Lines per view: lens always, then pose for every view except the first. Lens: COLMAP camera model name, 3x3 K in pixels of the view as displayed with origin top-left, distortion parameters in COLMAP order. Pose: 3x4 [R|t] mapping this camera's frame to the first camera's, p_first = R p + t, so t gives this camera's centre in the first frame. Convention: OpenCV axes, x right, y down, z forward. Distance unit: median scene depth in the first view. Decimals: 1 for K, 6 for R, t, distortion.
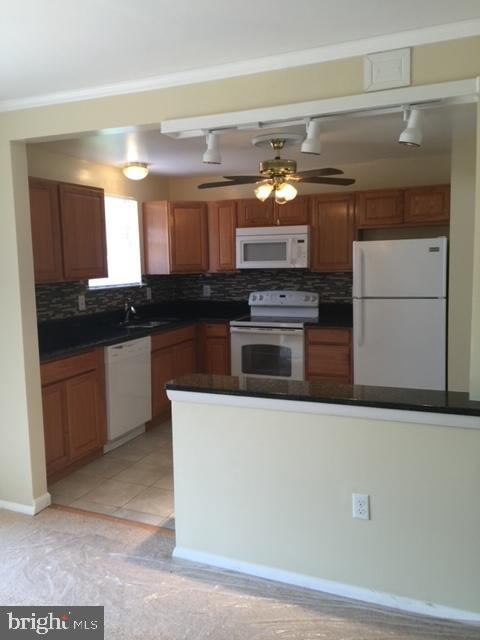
lens RADIAL K [[549.4, 0, 240.0], [0, 549.4, 320.0], [0, 0, 1]] dist [0.074851, -0.005073]
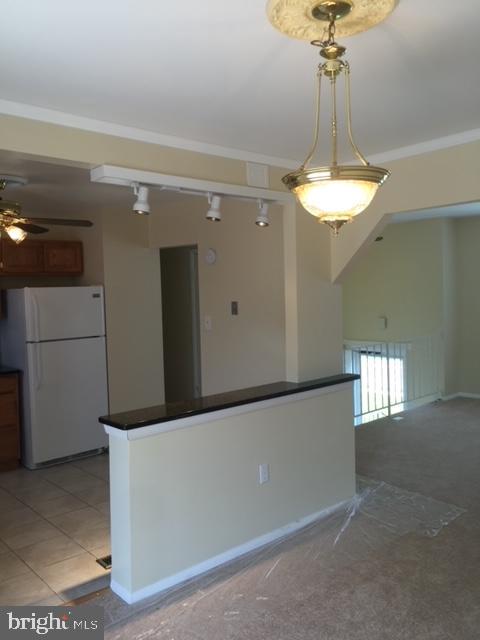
lens RADIAL K [[536.3, 0, 240.0], [0, 536.3, 320.0], [0, 0, 1]] dist [0.094816, 0.000828]
pose [[0.447803, -0.035604, 0.893423, -0.906056], [0.119905, 0.992573, -0.020544, -0.025095], [-0.886056, 0.116326, 0.448746, 0.357109]]
